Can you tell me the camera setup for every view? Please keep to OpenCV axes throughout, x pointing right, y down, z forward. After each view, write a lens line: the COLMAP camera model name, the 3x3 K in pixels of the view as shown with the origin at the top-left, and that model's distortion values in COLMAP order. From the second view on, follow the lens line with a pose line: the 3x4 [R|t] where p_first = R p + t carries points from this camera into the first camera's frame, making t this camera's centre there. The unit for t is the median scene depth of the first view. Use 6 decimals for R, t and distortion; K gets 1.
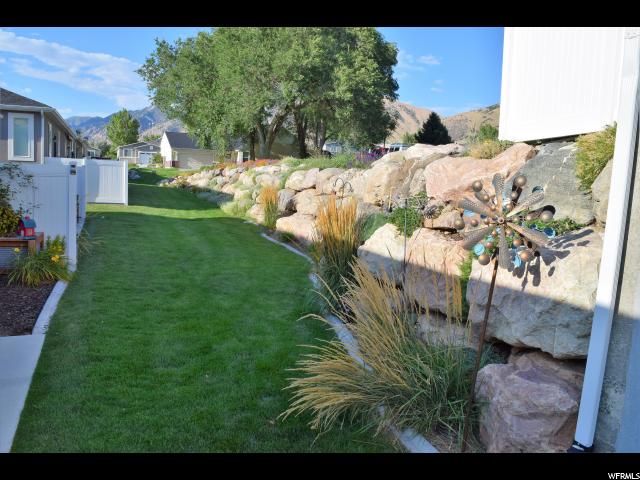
lens RADIAL K [[500.6, 0, 320.9], [0, 500.6, 236.3], [0, 0, 1]] dist [-0.086877, 0.015236]
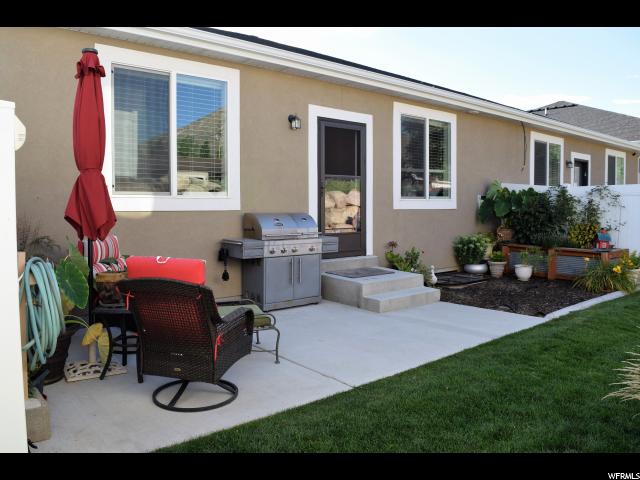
lens RADIAL K [[500.6, 0, 320.9], [0, 500.6, 236.3], [0, 0, 1]] dist [-0.086877, 0.015236]
pose [[0.293177, 0.011129, -0.955993, 0.102207], [-0.096388, 0.995181, -0.017975, 0.020680], [0.951187, 0.097417, 0.292837, 0.028379]]
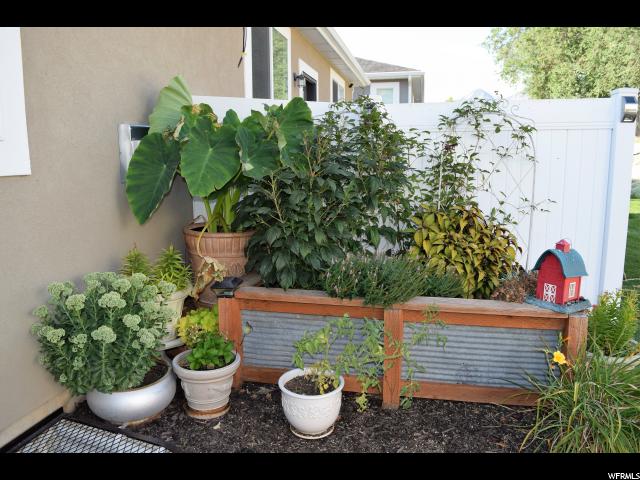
lens RADIAL K [[516.2, 0, 319.8], [0, 516.2, 233.1], [0, 0, 1]] dist [-0.081511, 0.002637]
pose [[0.816968, 0.031145, -0.575841, -0.213118], [-0.024881, 0.999514, 0.018760, -0.019179], [0.576146, -0.000998, 0.817347, 0.245656]]
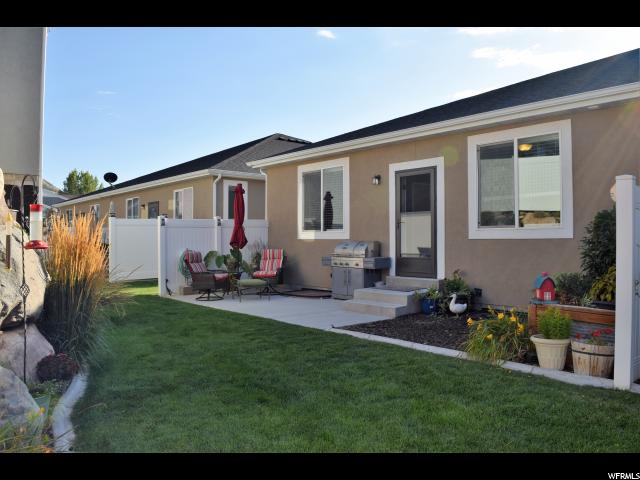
lens RADIAL K [[500.6, 0, 320.9], [0, 500.6, 236.3], [0, 0, 1]] dist [-0.086877, 0.015236]
pose [[-0.947647, -0.048579, -0.315602, -0.025961], [-0.080591, 0.992750, 0.089179, -0.048720], [0.308981, 0.109945, -0.944692, 0.600569]]
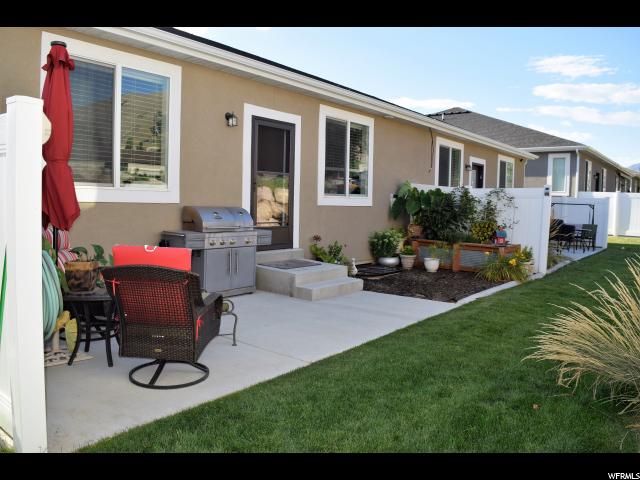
lens RADIAL K [[500.6, 0, 320.9], [0, 500.6, 236.3], [0, 0, 1]] dist [-0.086877, 0.015236]
pose [[0.478615, 0.025464, -0.877656, 0.114404], [-0.103786, 0.994212, -0.027753, 0.024628], [0.871869, 0.104372, 0.478488, -0.003389]]
